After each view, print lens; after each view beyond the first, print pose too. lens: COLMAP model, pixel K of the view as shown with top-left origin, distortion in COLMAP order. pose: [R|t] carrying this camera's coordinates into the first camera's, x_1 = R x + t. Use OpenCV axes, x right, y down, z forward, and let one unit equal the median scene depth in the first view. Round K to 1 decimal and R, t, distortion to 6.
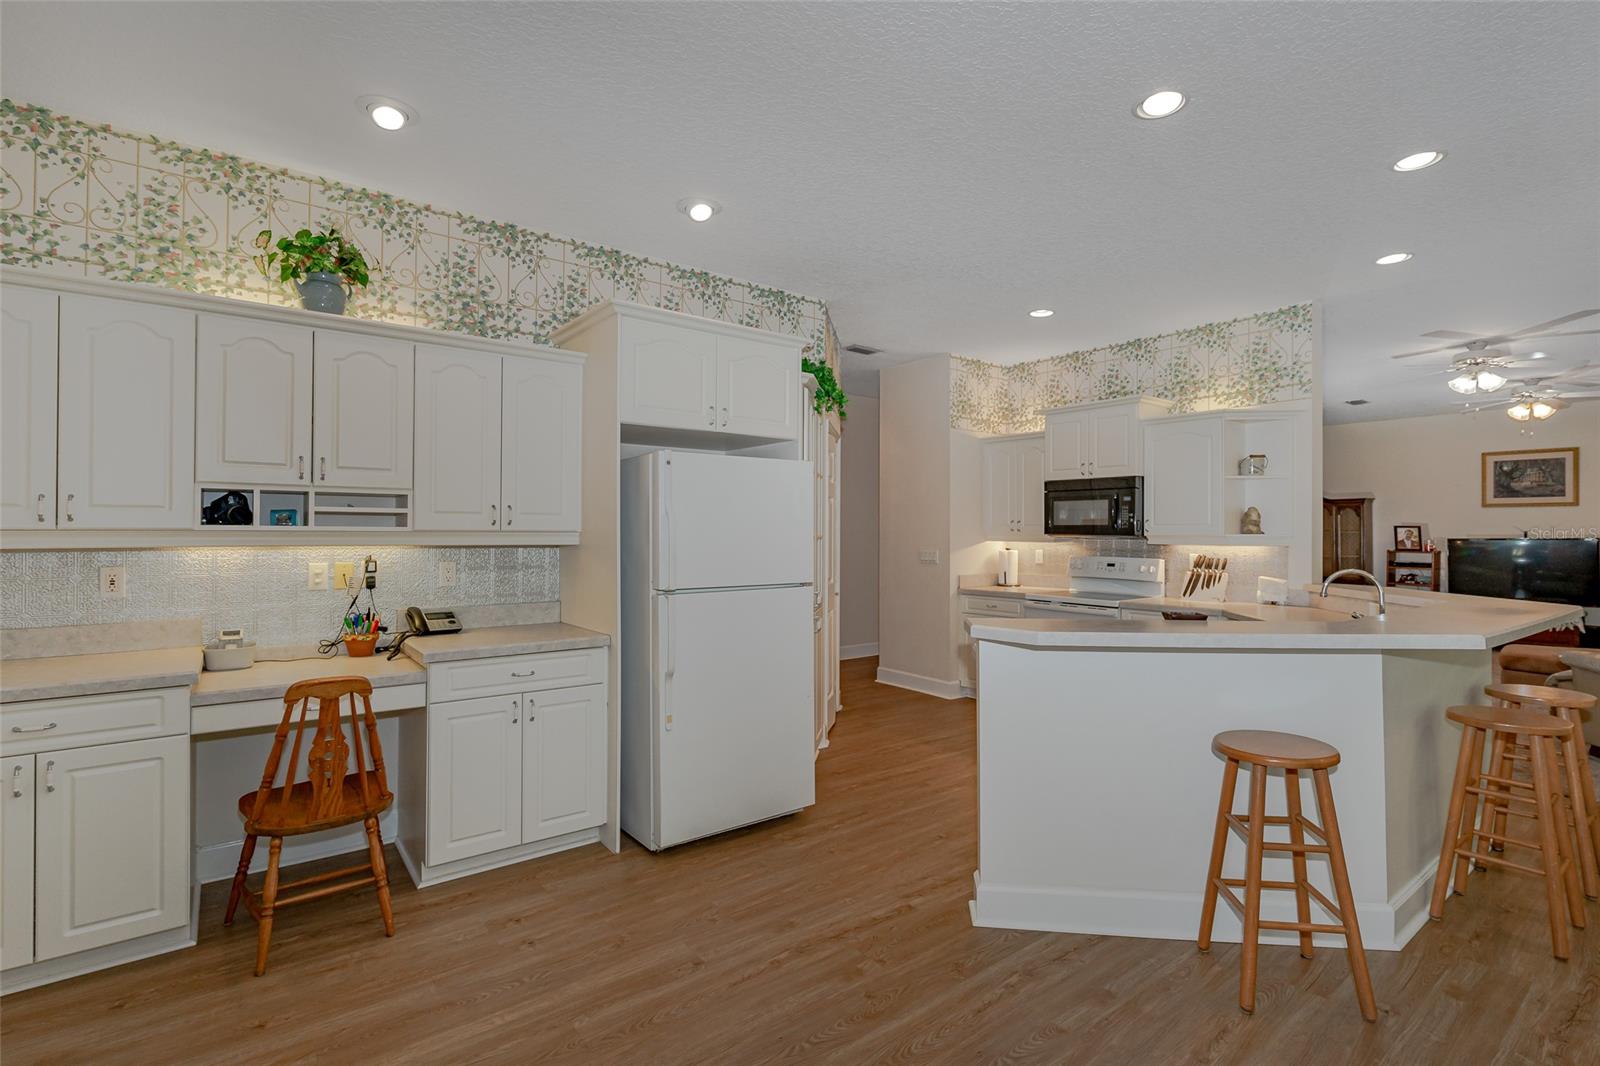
lens RADIAL K [[761.9, 0, 800.0], [0, 761.9, 533.0], [0, 0, 1]] dist [0.001695, 0.000824]
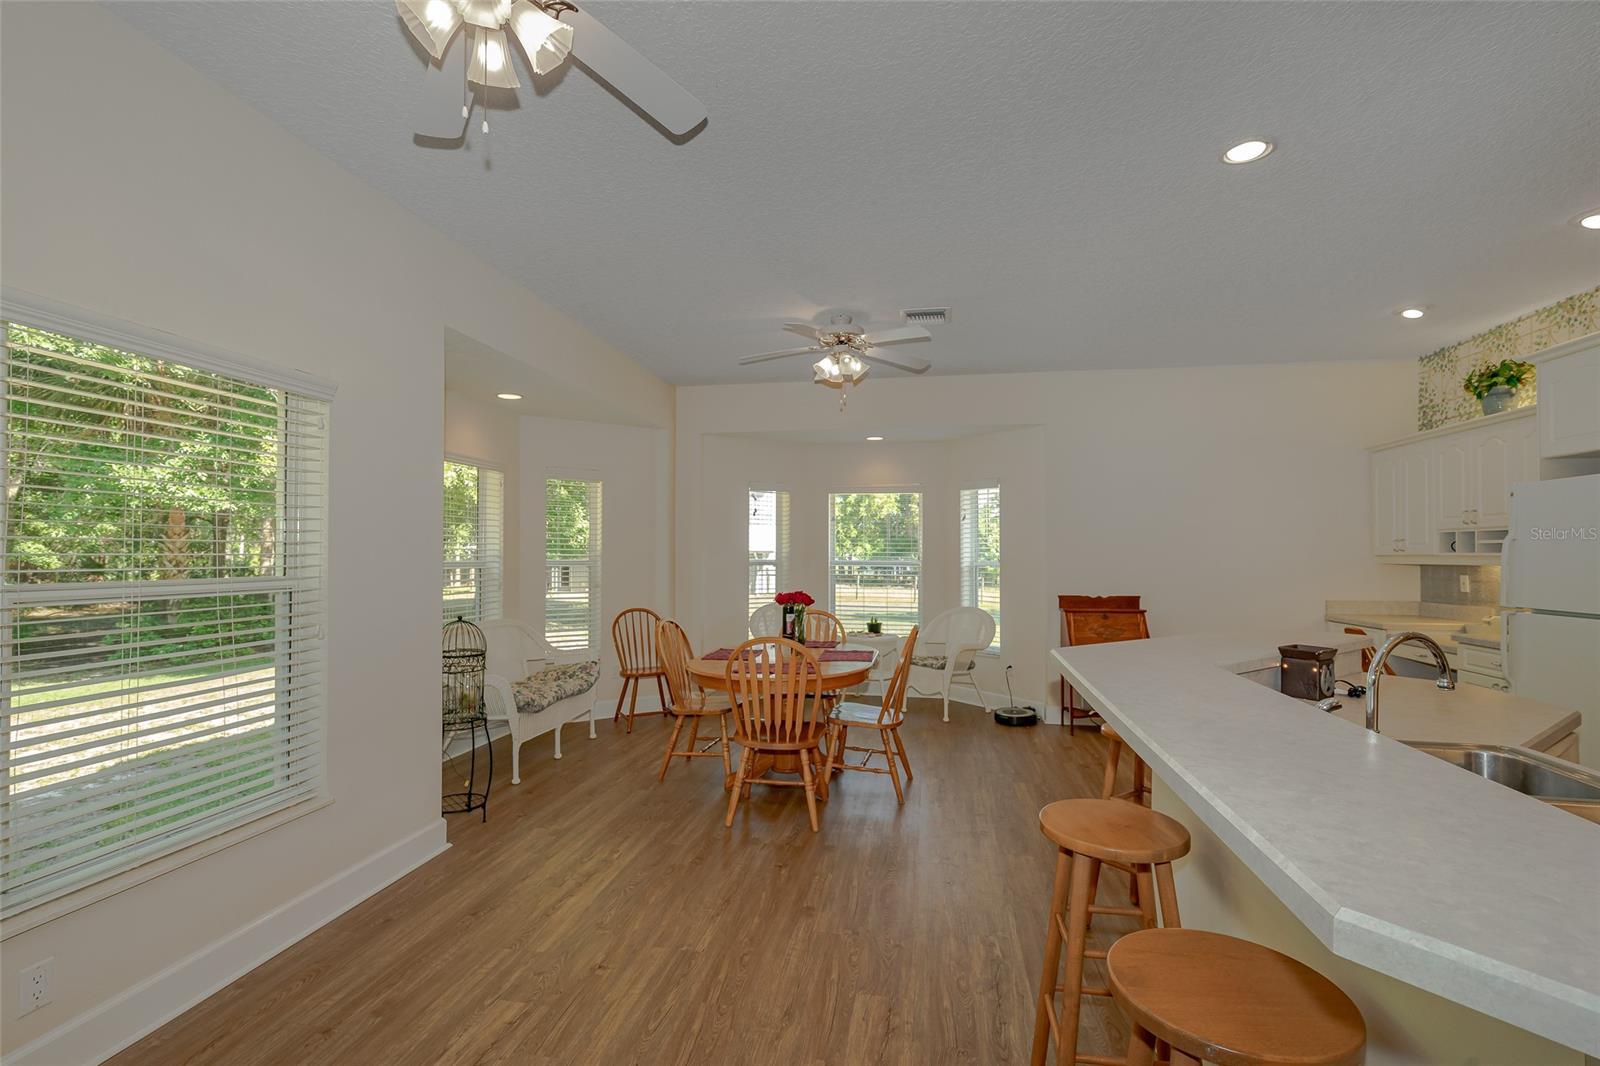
lens RADIAL K [[761.9, 0, 800.0], [0, 761.9, 533.0], [0, 0, 1]] dist [0.001695, 0.000824]
pose [[-0.710659, -0.028389, -0.702964, 1.549529], [-0.003343, 0.999311, -0.036977, 0.012108], [0.703529, -0.023928, -0.710264, 1.181677]]
